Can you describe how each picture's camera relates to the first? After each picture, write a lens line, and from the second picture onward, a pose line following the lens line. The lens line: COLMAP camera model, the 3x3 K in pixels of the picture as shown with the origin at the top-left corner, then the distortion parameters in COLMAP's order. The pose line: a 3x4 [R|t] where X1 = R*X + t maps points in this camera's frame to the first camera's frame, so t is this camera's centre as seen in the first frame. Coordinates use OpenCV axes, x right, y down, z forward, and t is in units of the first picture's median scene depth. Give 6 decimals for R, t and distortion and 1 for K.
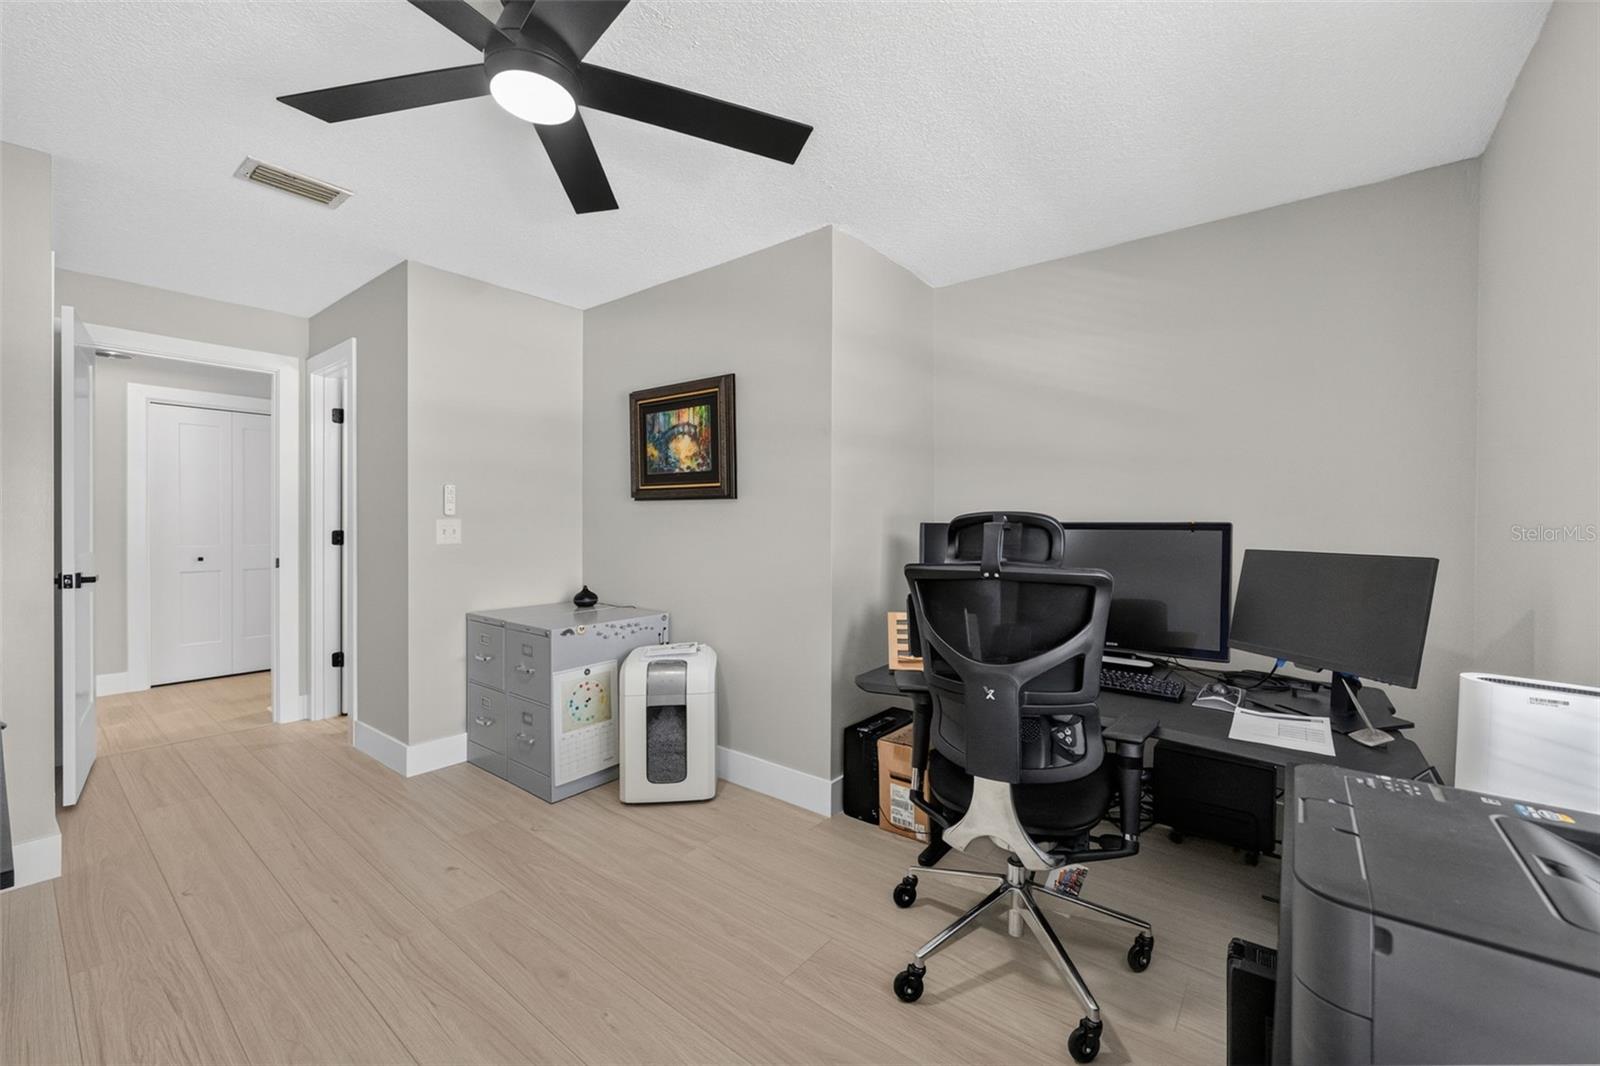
lens RADIAL K [[651.4, 0, 801.1], [0, 651.4, 522.6], [0, 0, 1]] dist [-0.002828, 0.000028]
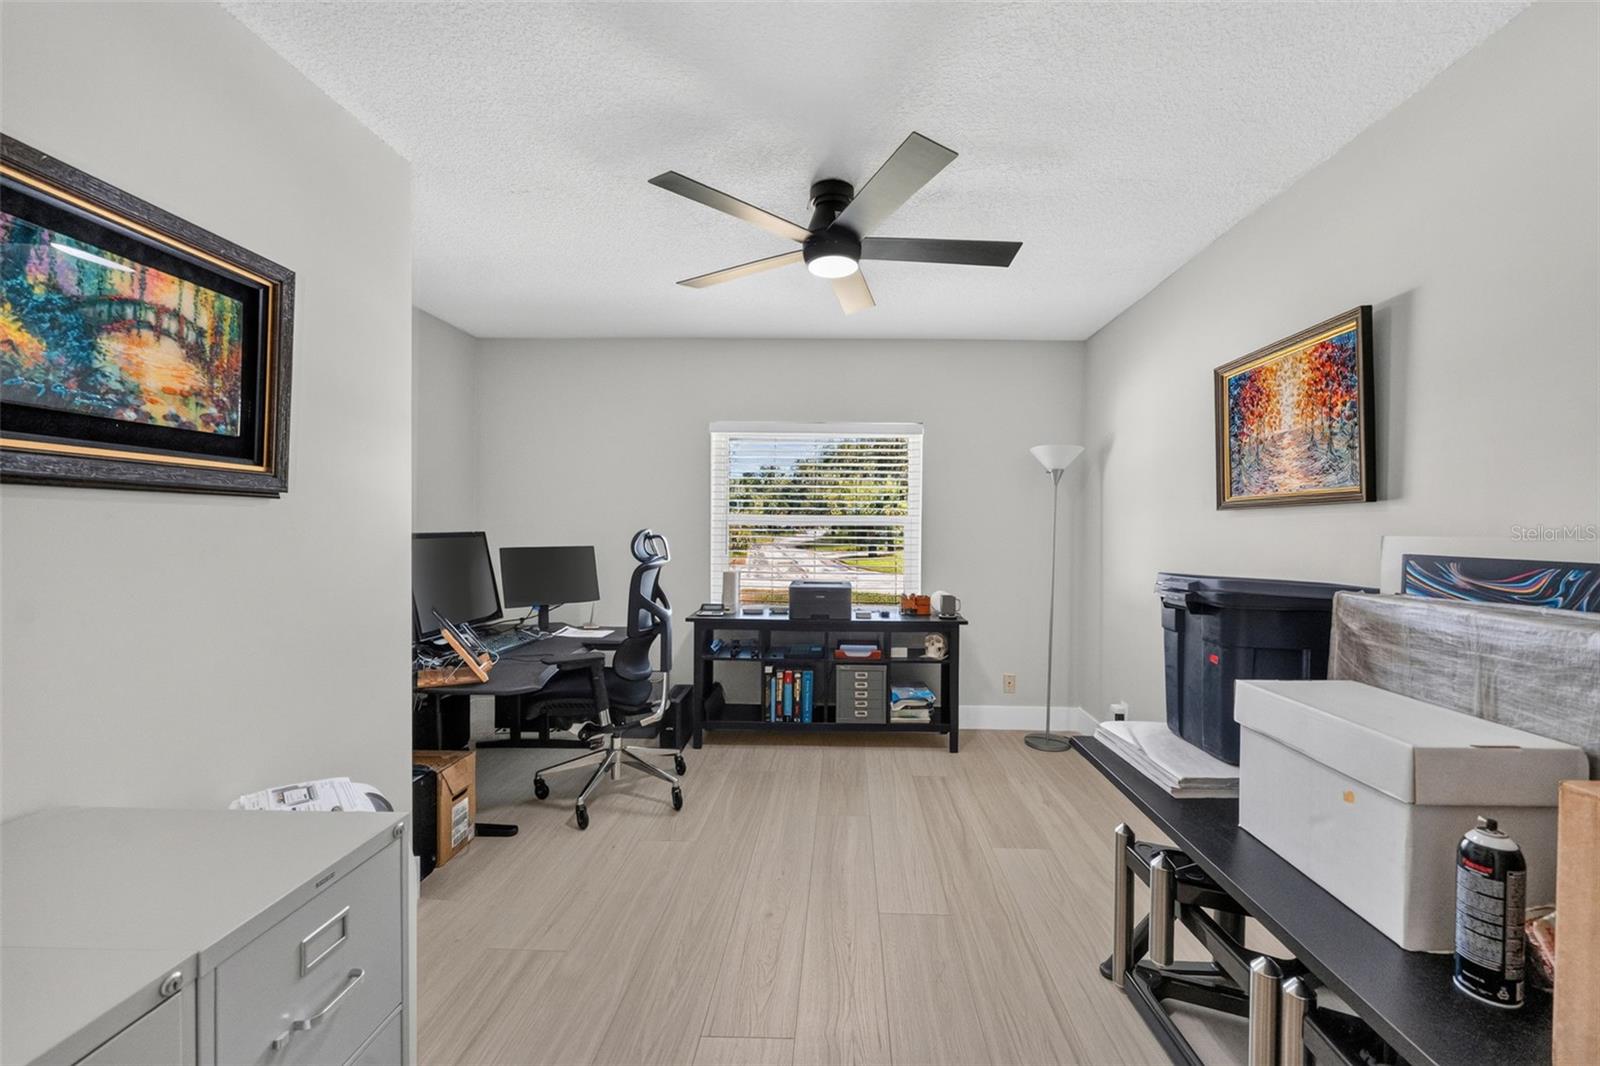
lens RADIAL K [[651.4, 0, 805.1], [0, 651.4, 526.0], [0, 0, 1]] dist [-0.002828, 0.000028]
pose [[-0.576016, -0.009044, 0.817388, -0.765429], [-0.012346, 0.999921, 0.002363, -0.019183], [-0.817345, -0.008730, -0.576082, 0.912568]]
